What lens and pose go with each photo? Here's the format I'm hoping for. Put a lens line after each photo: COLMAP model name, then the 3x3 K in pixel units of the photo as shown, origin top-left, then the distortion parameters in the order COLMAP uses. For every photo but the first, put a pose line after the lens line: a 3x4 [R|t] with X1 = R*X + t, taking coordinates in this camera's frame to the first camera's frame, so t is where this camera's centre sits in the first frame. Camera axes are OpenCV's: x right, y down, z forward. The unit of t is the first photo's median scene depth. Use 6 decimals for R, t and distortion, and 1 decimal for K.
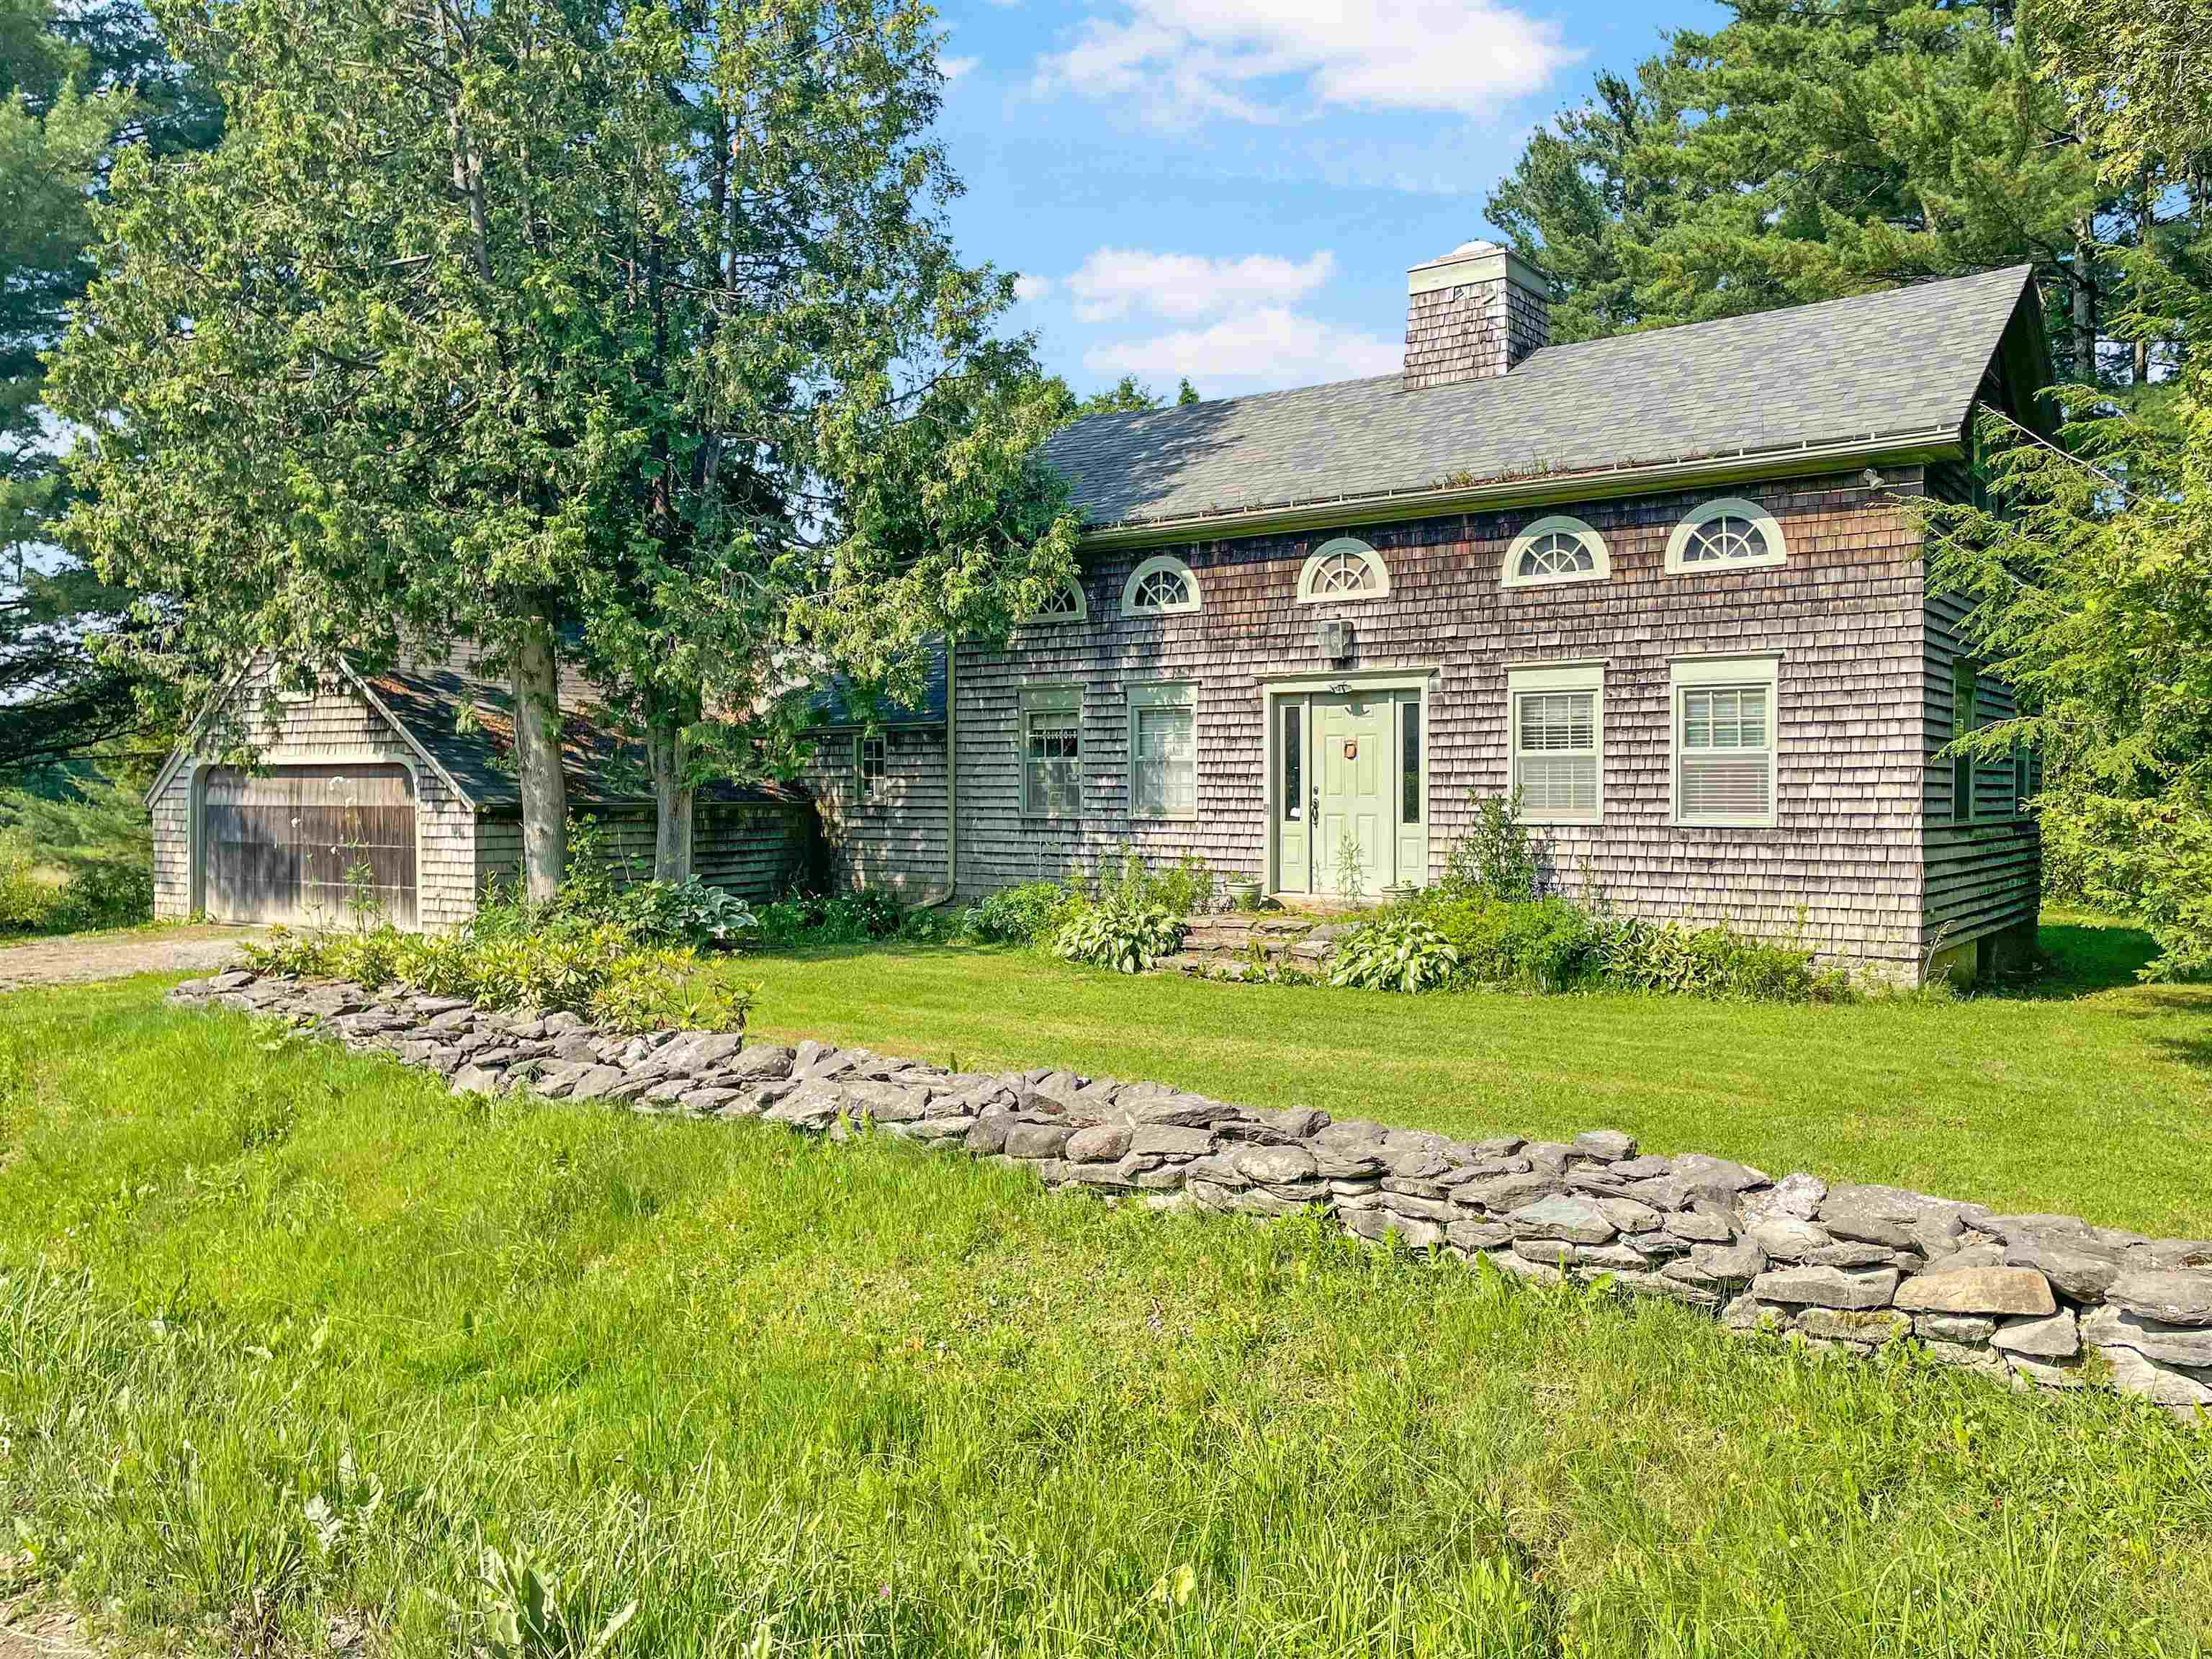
lens RADIAL K [[1678.6, 0, 1106.5], [0, 1678.6, 819.6], [0, 0, 1]] dist [-0.001693, 0.000025]
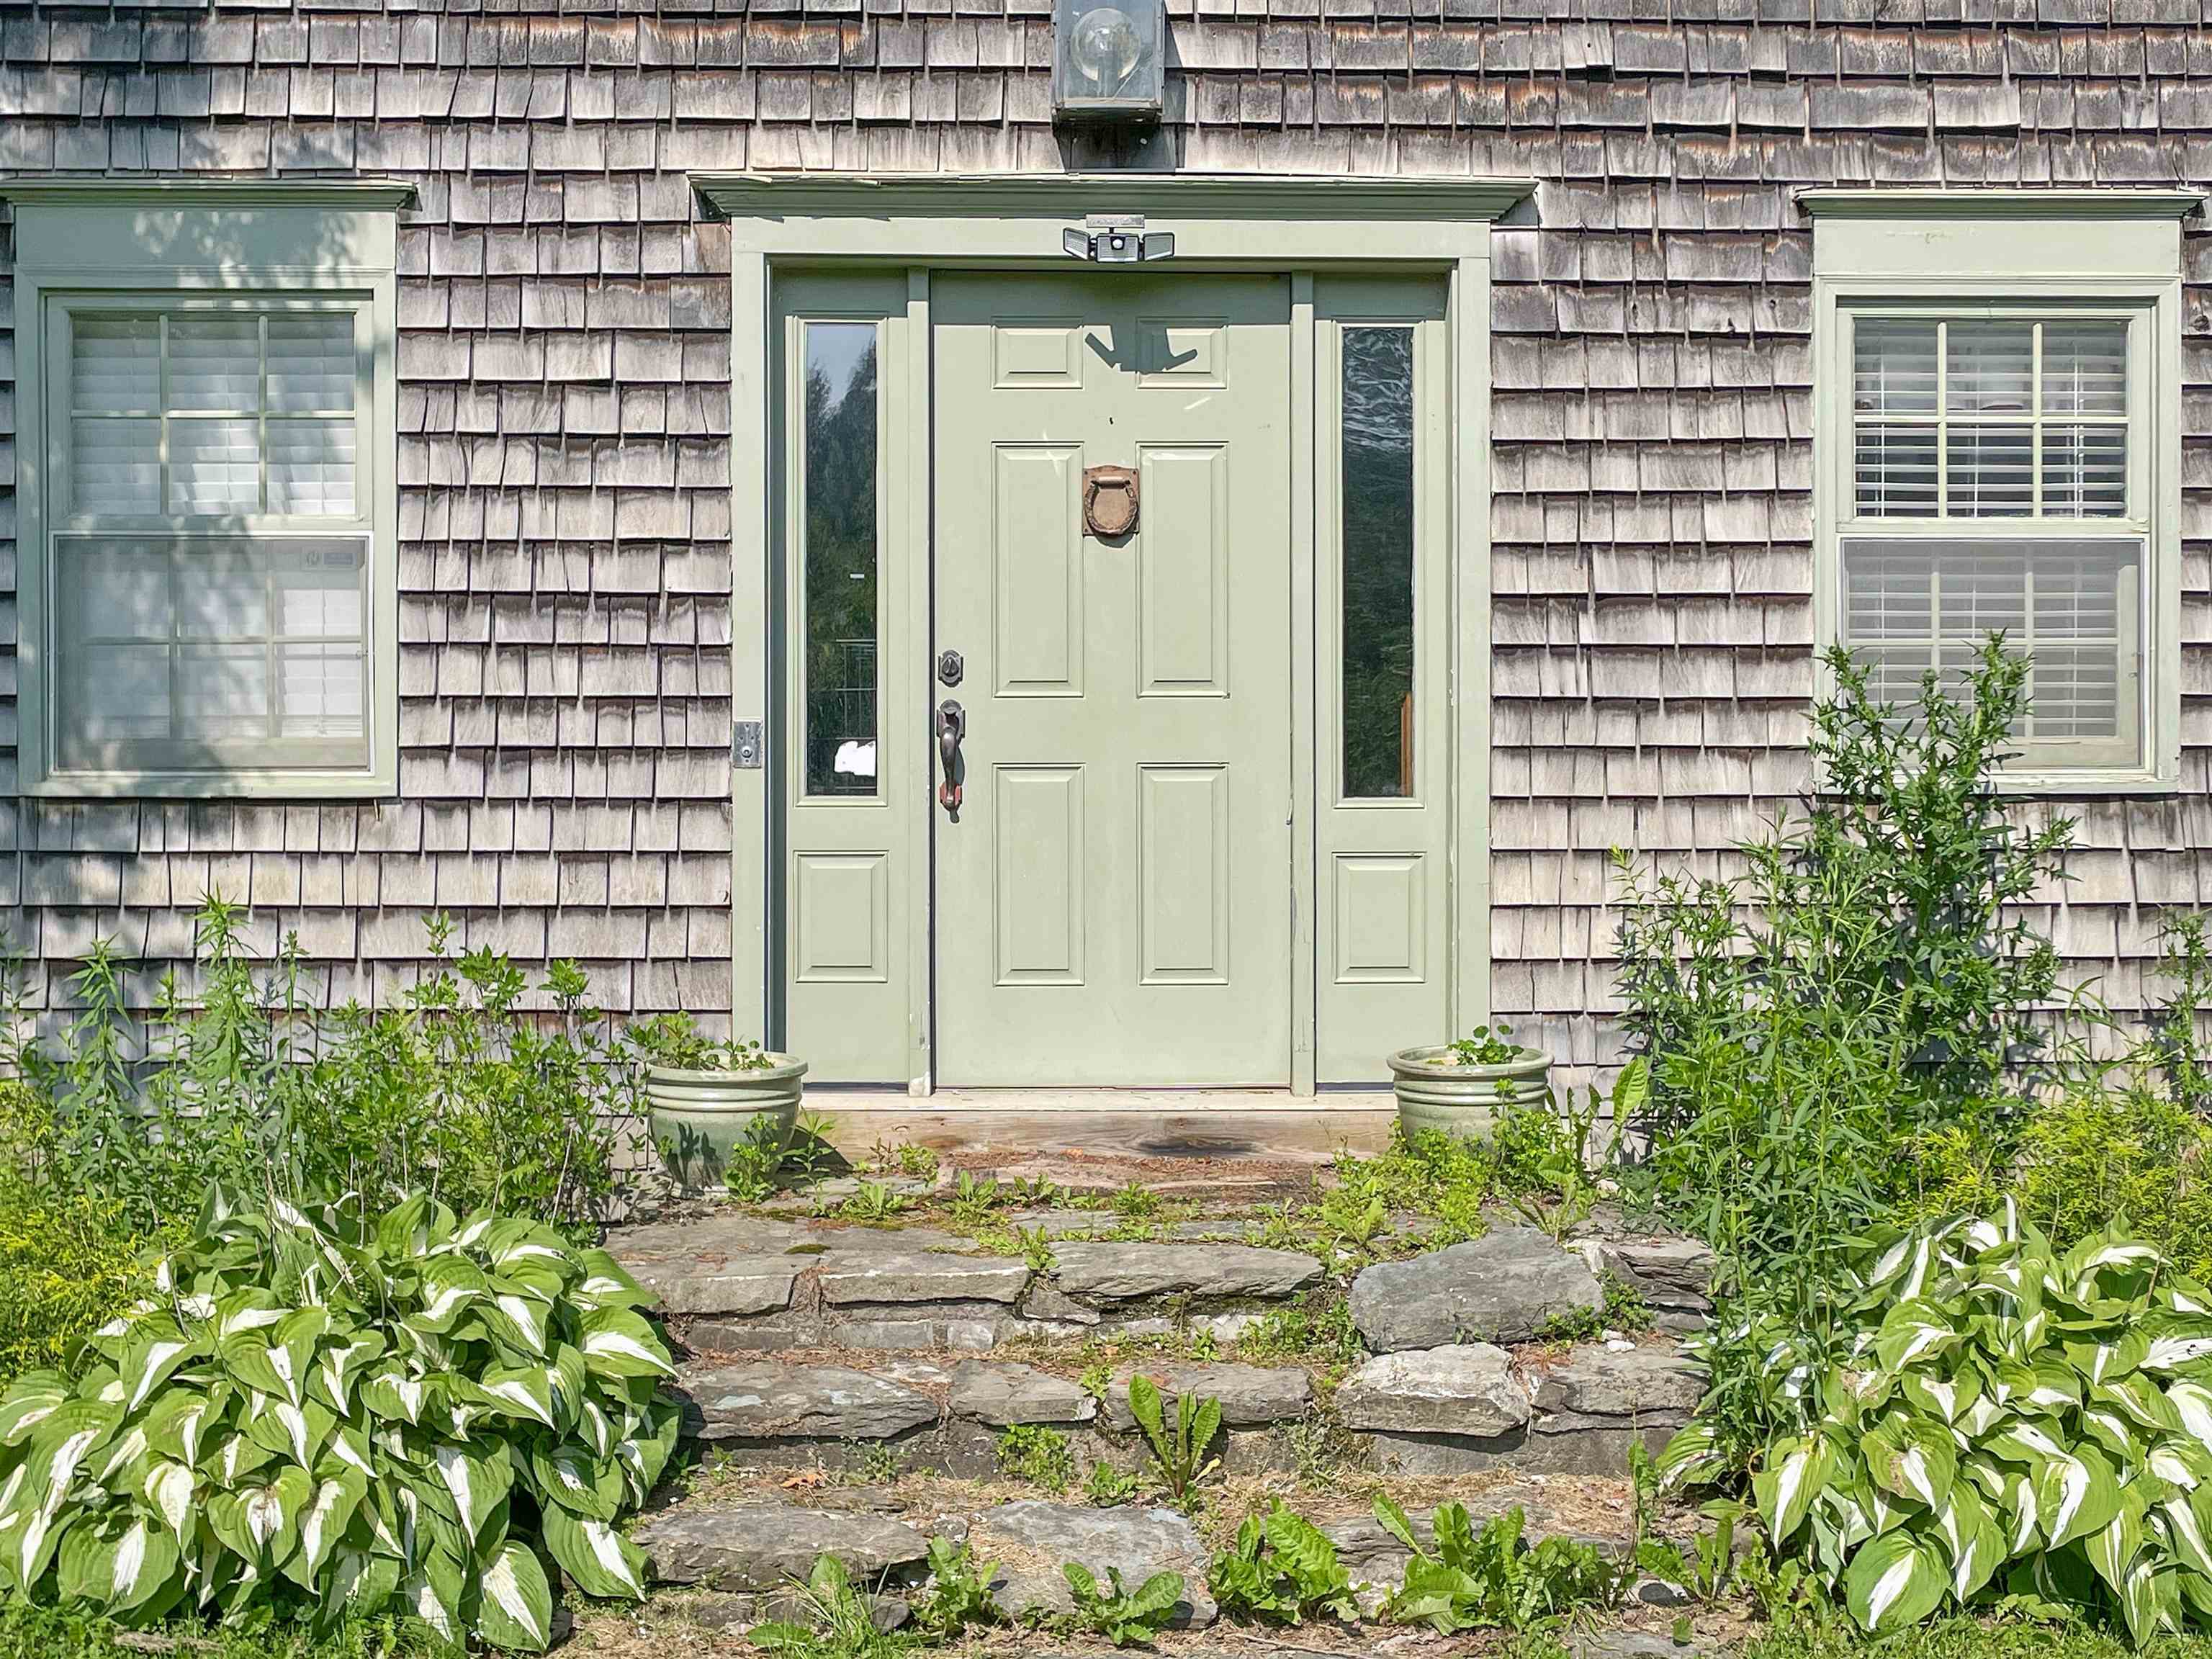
lens RADIAL K [[2648.2, 0, 1106.1], [0, 2648.2, 841.4], [0, 0, 1]] dist [-0.059759, 0.000000]
pose [[0.787230, -0.007539, 0.616613, -0.095545], [0.011276, 0.999934, -0.002169, 0.008806], [-0.616556, 0.008661, 0.787264, 0.682785]]
